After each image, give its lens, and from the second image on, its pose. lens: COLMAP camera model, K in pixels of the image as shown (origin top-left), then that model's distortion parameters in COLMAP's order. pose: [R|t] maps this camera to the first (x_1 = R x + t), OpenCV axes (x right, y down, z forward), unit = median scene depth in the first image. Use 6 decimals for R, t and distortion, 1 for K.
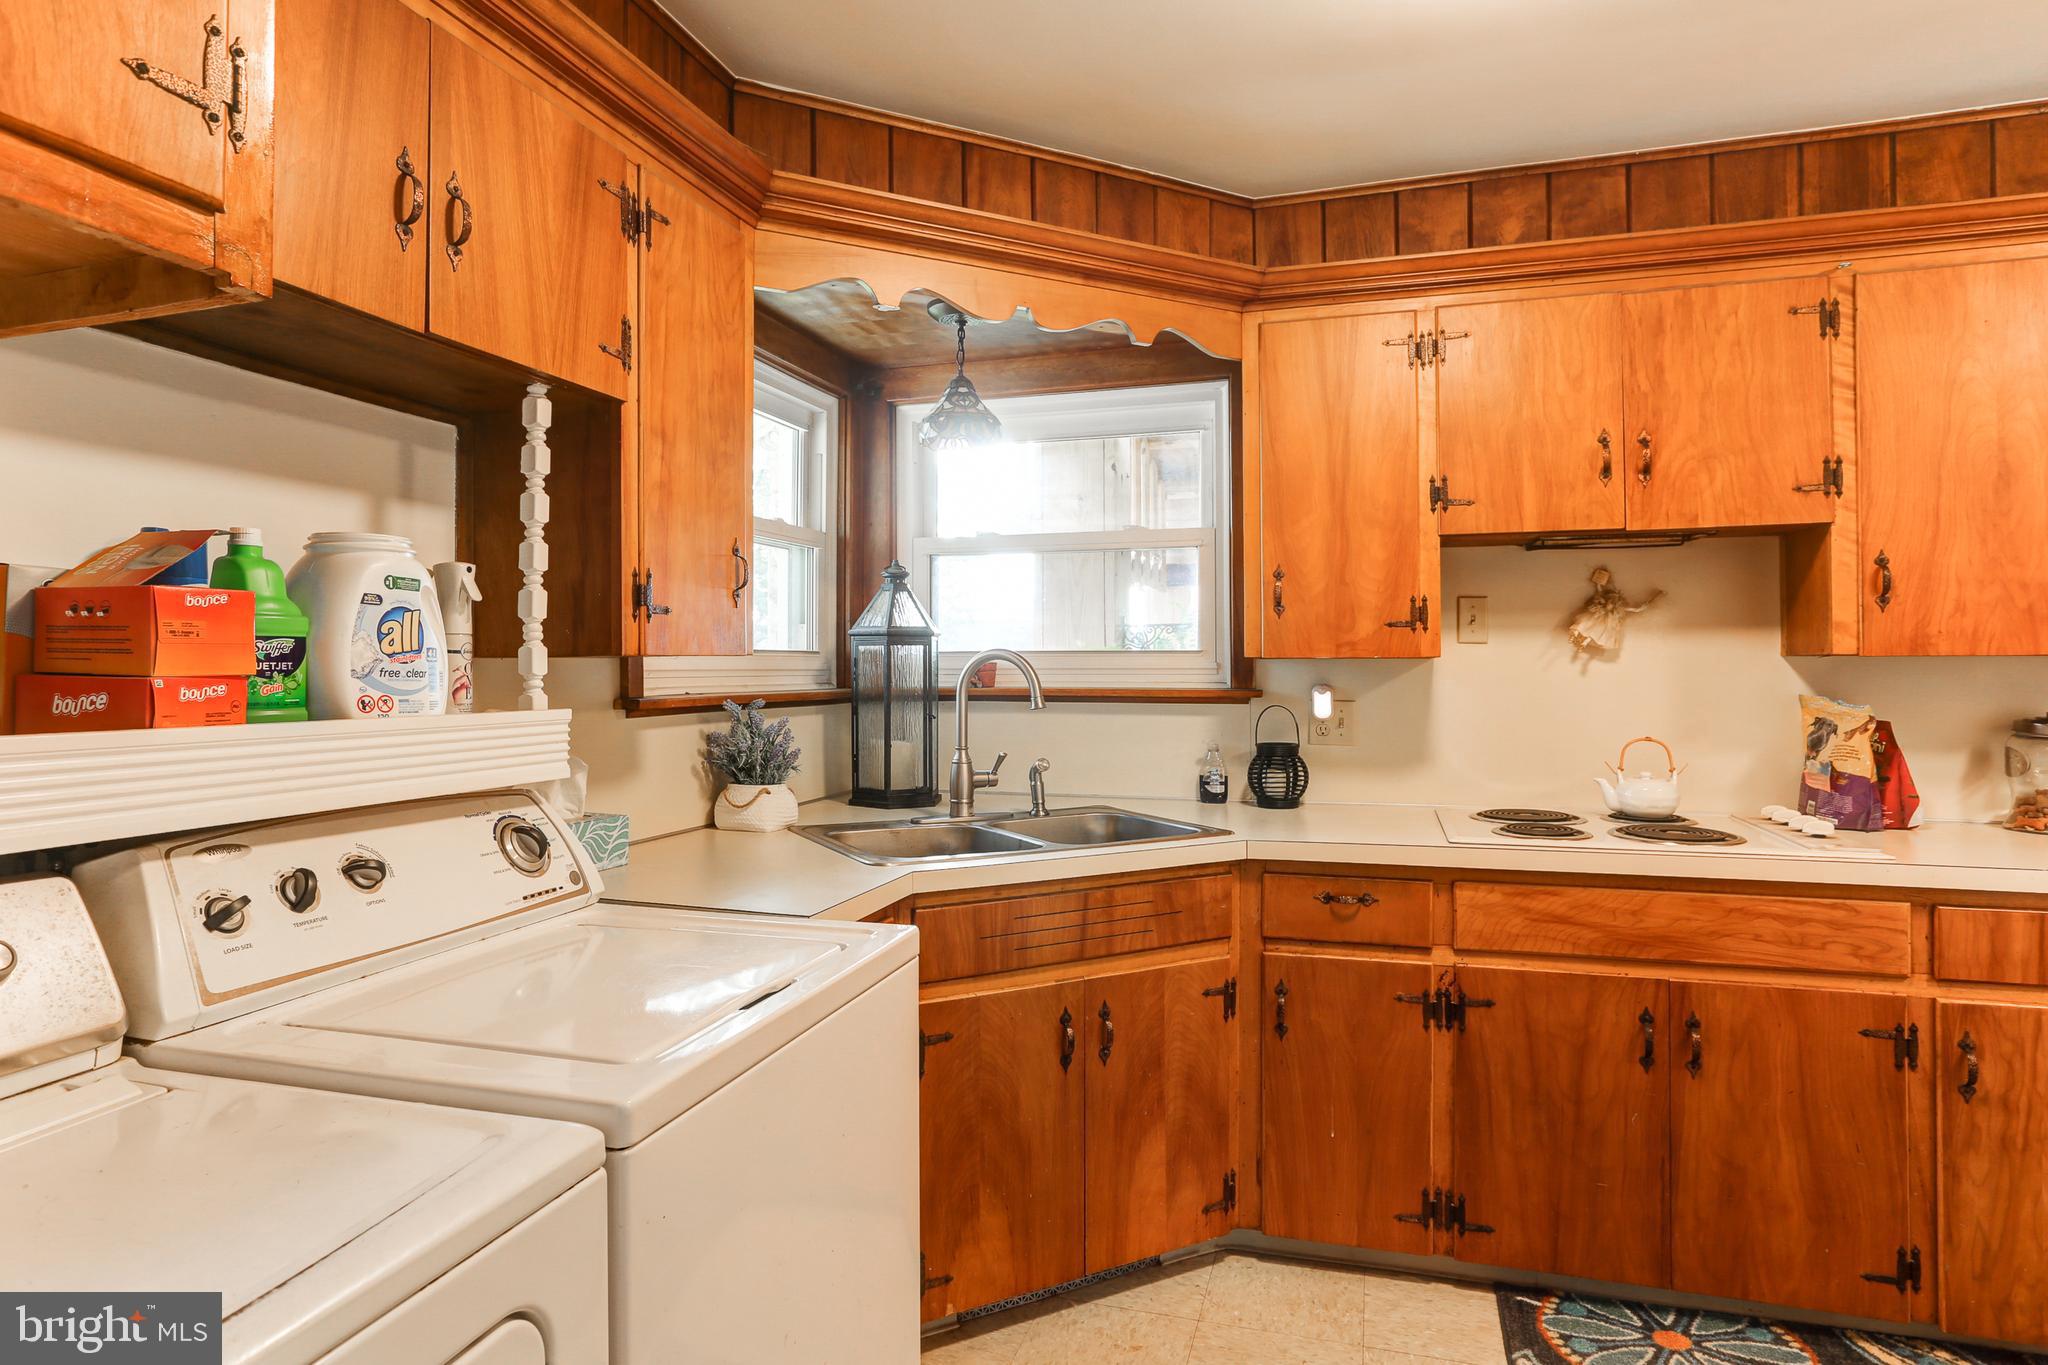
lens RADIAL K [[1159.2, 0, 1003.9], [0, 1159.2, 665.7], [0, 0, 1]] dist [-0.051748, 0.038034]
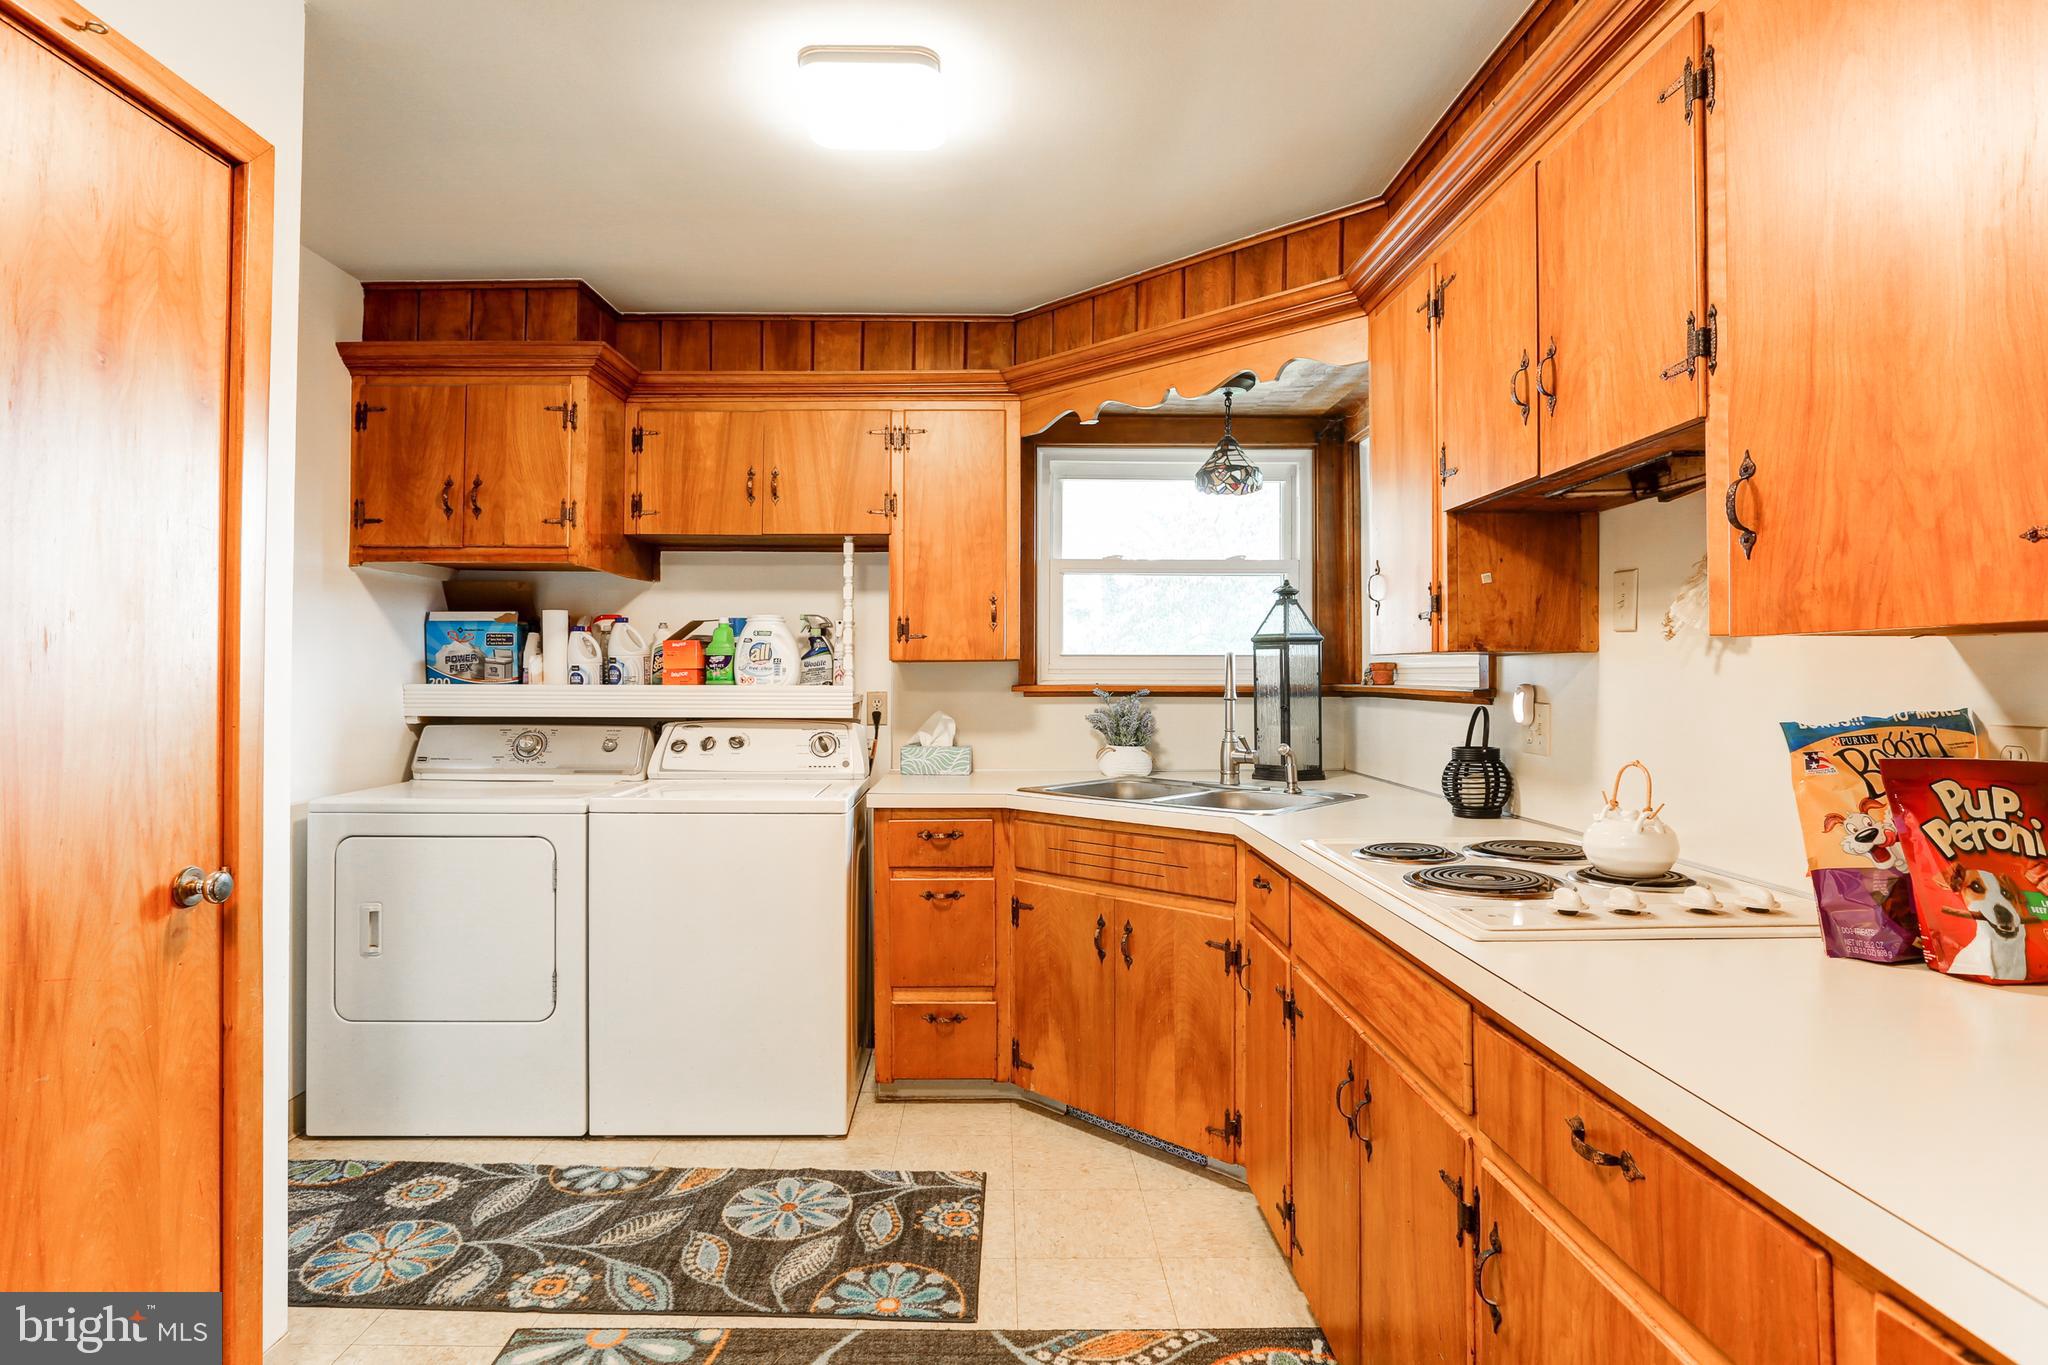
lens RADIAL K [[1063.7, 0, 1005.1], [0, 1063.7, 663.2], [0, 0, 1]] dist [-0.062725, 0.038208]
pose [[0.305725, -0.008277, -0.952084, 1.177621], [0.000004, 0.999962, -0.008692, 0.009735], [0.952120, 0.002653, 0.305714, 0.493469]]
